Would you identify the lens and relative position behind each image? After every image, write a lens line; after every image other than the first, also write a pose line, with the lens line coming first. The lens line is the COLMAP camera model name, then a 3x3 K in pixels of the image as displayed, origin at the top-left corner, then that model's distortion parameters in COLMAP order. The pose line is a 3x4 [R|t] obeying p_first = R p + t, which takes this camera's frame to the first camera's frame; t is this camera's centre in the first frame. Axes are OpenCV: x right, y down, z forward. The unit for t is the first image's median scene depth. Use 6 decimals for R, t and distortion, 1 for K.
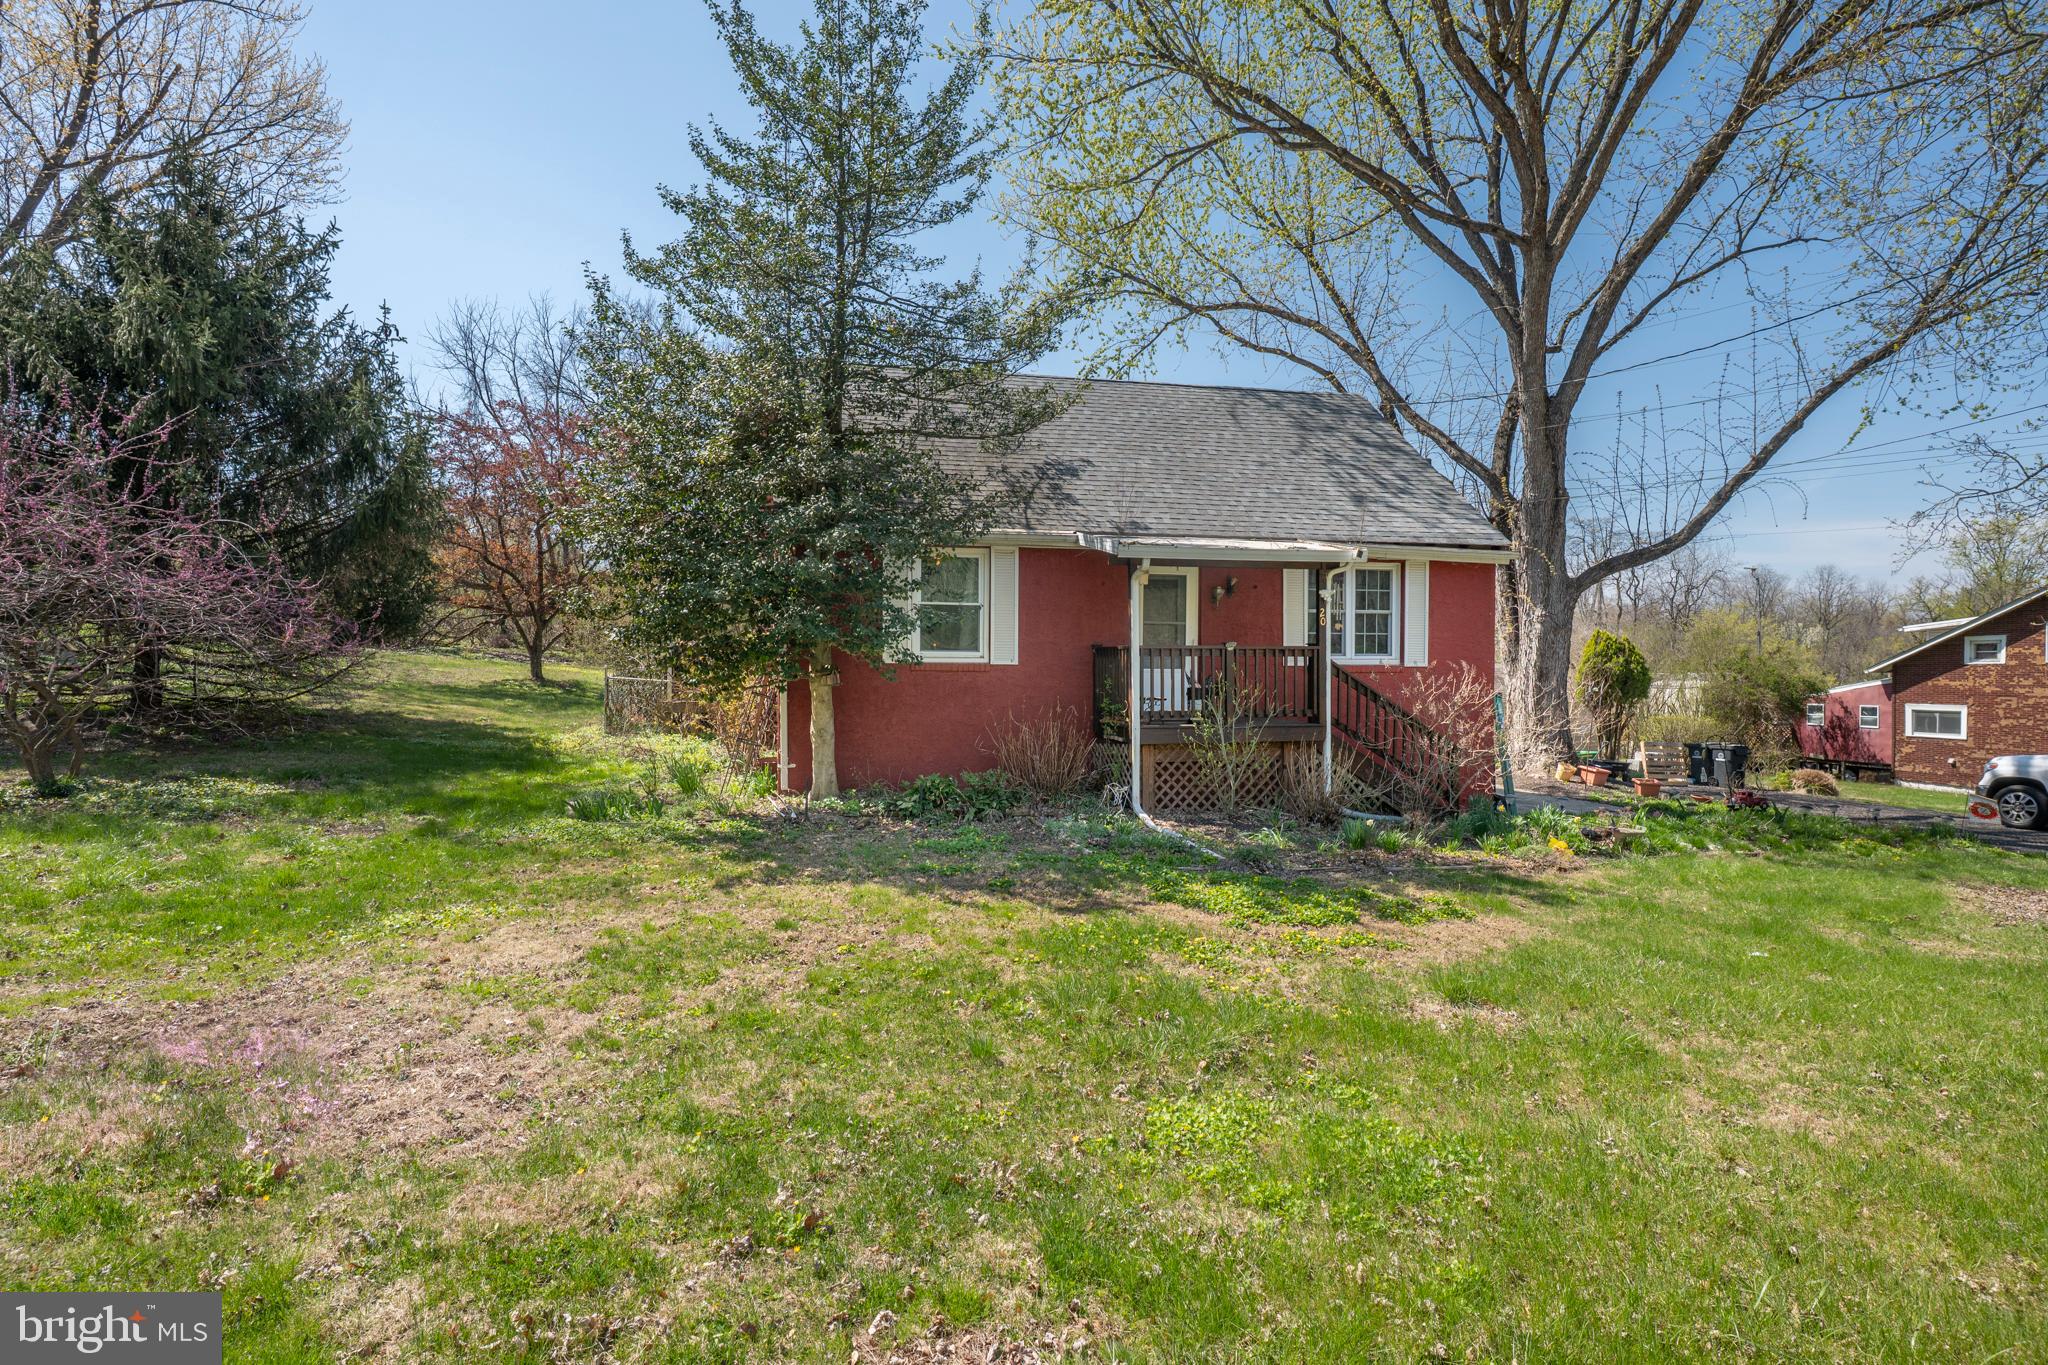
lens RADIAL K [[973.2, 0, 1023.4], [0, 973.2, 687.7], [0, 0, 1]] dist [-0.005606, 0.004240]
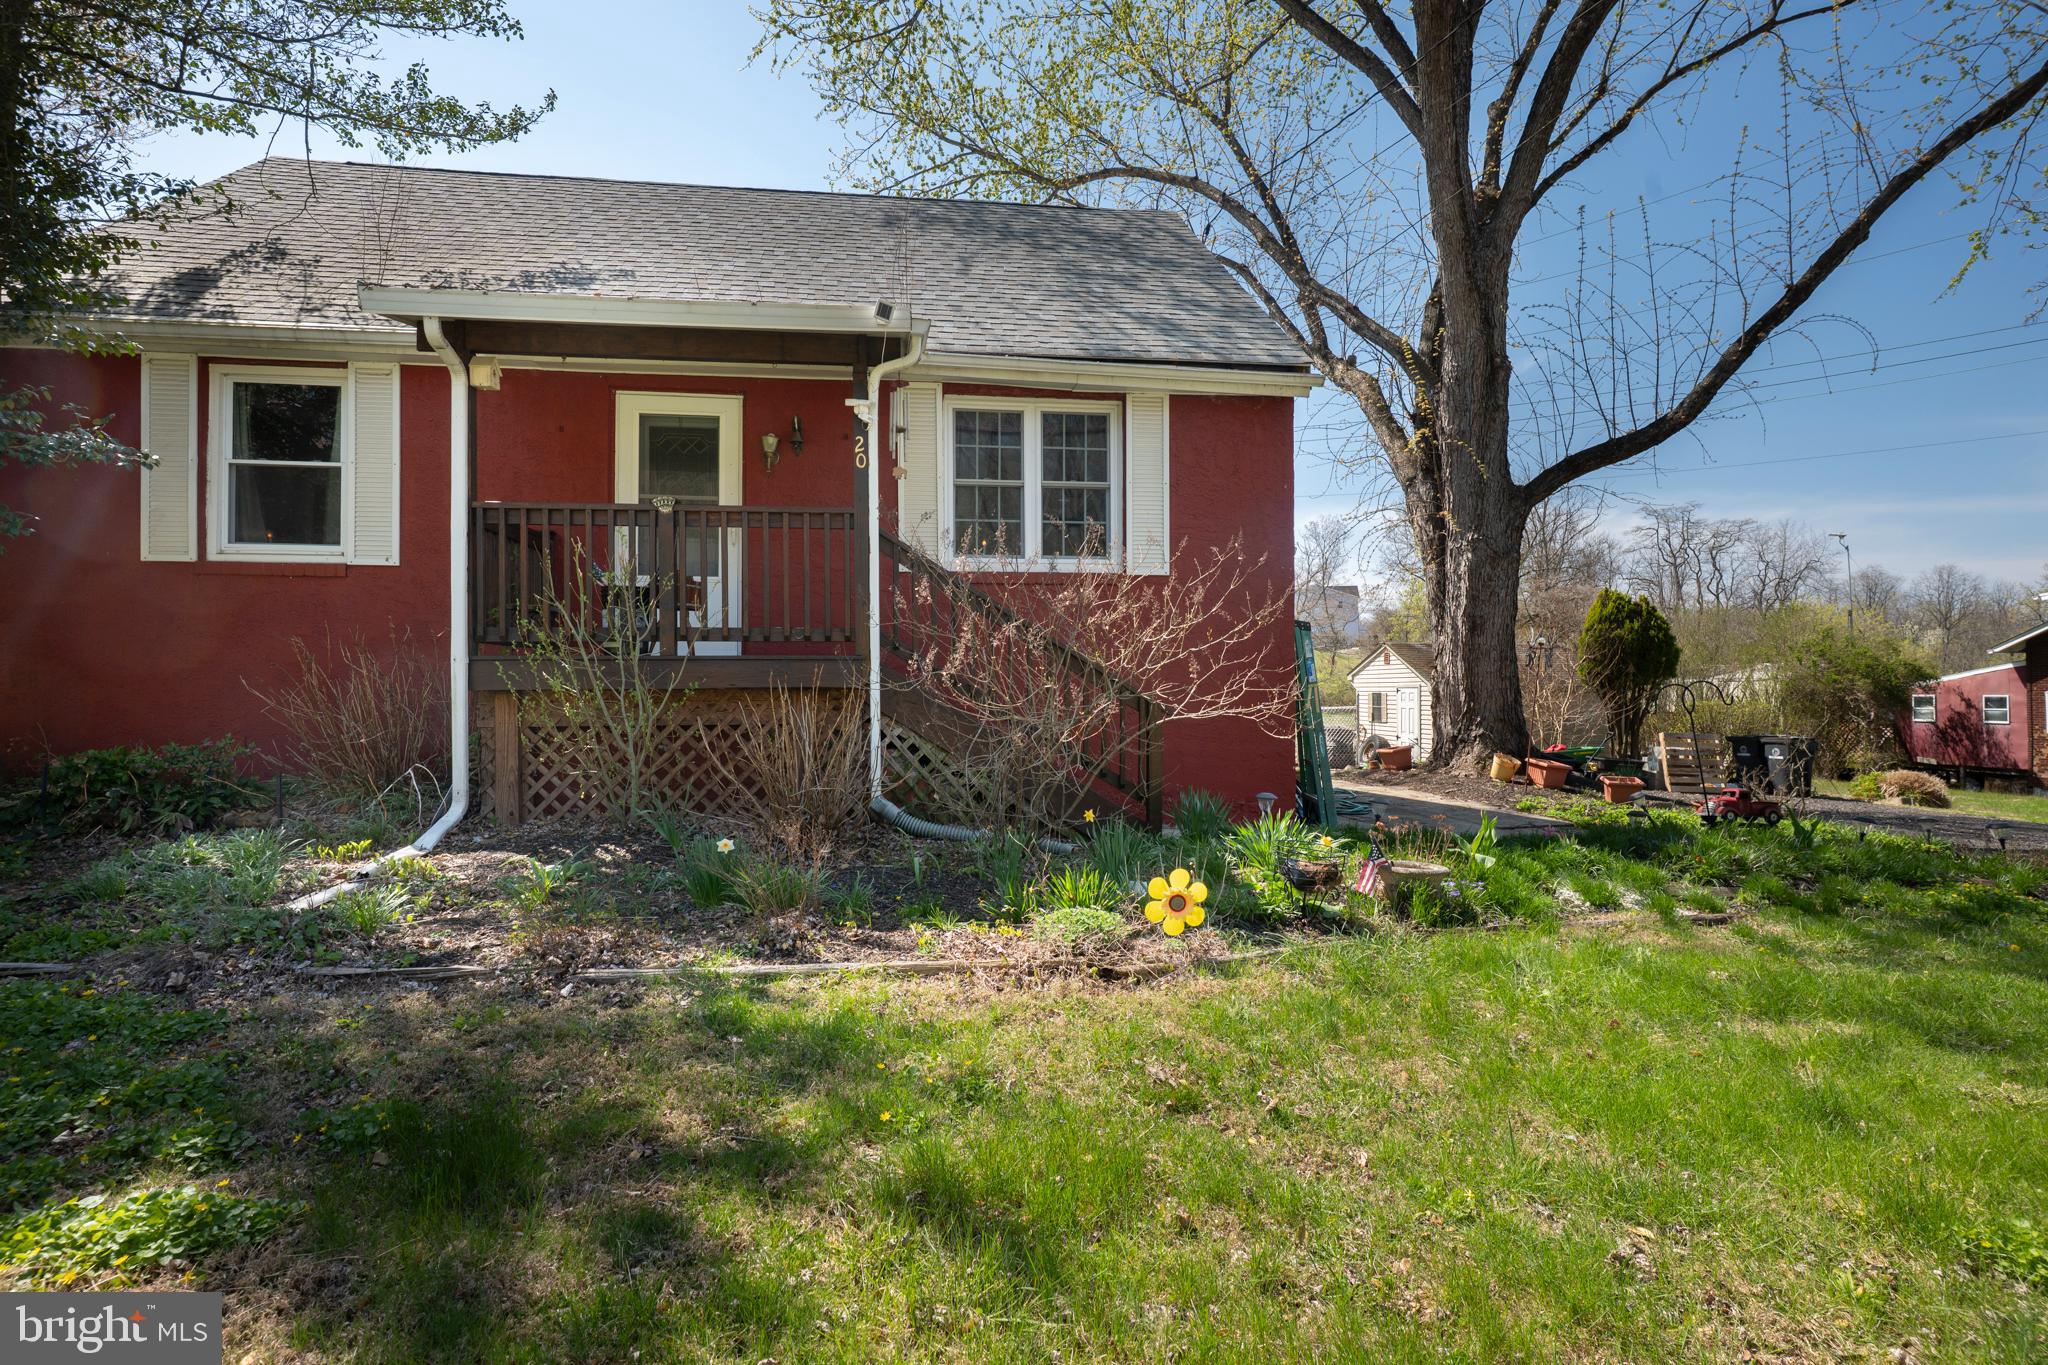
lens RADIAL K [[973.2, 0, 1012.5], [0, 973.2, 677.4], [0, 0, 1]] dist [-0.005606, 0.004240]
pose [[0.997045, -0.005641, -0.076616, 0.209578], [0.003761, 0.999689, -0.024663, 0.030497], [0.076731, 0.024302, 0.996756, 0.235695]]
